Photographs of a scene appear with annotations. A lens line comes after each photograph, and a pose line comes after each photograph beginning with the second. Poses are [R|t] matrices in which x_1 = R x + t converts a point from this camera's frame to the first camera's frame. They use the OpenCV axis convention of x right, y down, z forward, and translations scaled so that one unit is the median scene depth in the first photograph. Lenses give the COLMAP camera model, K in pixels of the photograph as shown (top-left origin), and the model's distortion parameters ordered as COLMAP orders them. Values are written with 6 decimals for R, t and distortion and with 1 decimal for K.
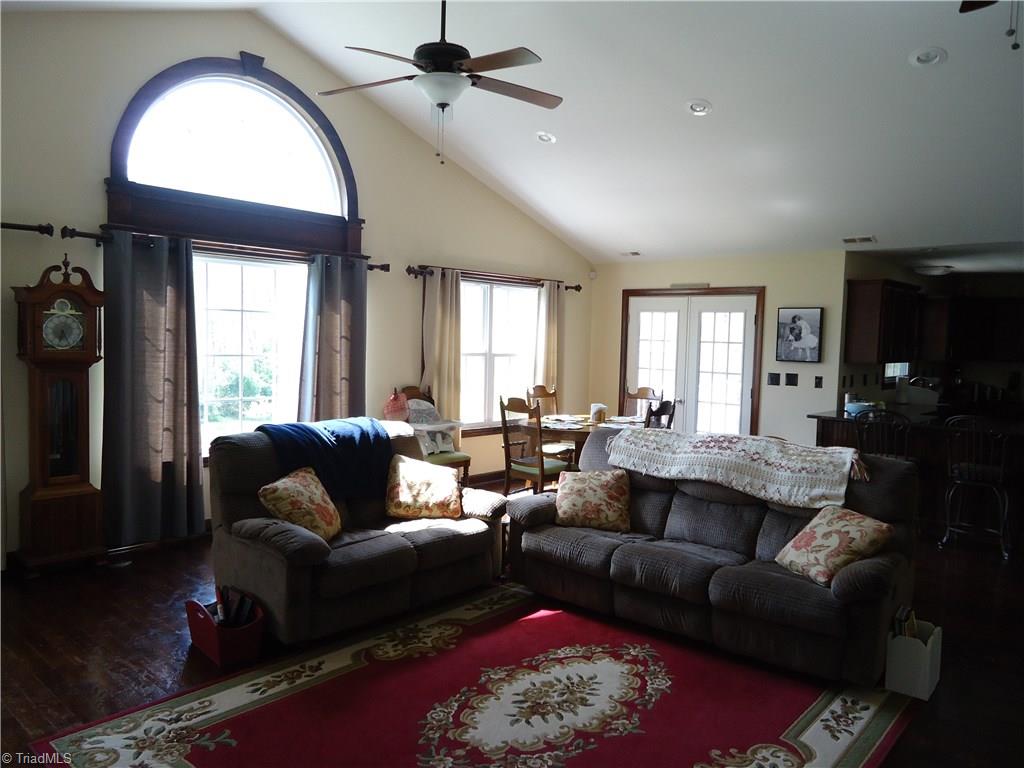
lens RADIAL K [[750.9, 0, 512.0], [0, 750.9, 384.0], [0, 0, 1]] dist [0.003597, 0.004870]
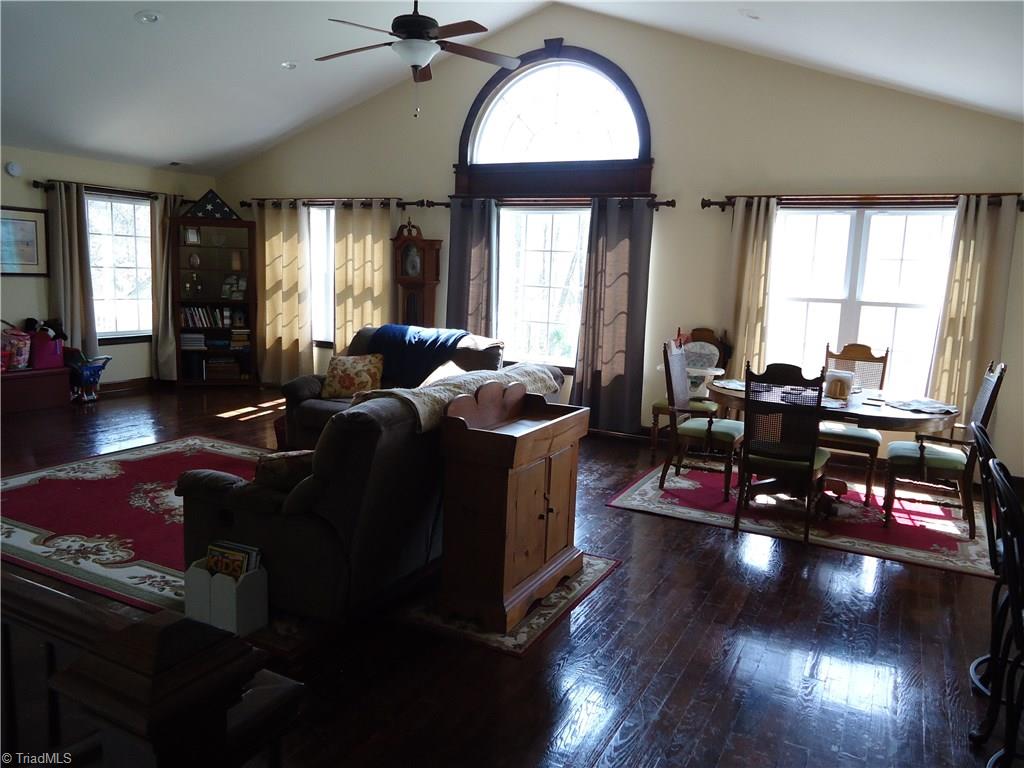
lens RADIAL K [[750.9, 0, 512.0], [0, 750.9, 384.0], [0, 0, 1]] dist [0.003597, 0.004870]
pose [[0.241179, 0.126741, -0.962169, 0.932828], [-0.098183, 0.989535, 0.105735, -0.006226], [0.965501, 0.068968, 0.251099, 0.704645]]
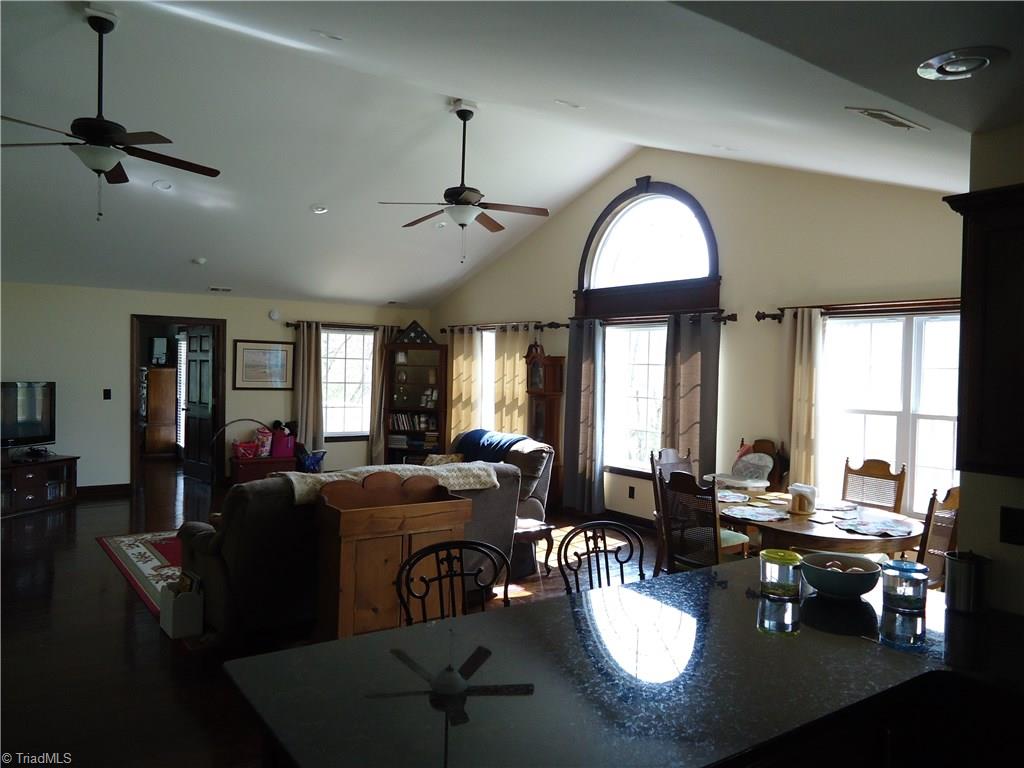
lens RADIAL K [[750.9, 0, 512.0], [0, 750.9, 384.0], [0, 0, 1]] dist [0.003597, 0.004870]
pose [[-0.220570, -0.014084, -0.975269, 1.086432], [-0.097575, 0.995198, 0.007697, -0.055680], [0.970478, 0.096859, -0.220886, 1.168113]]
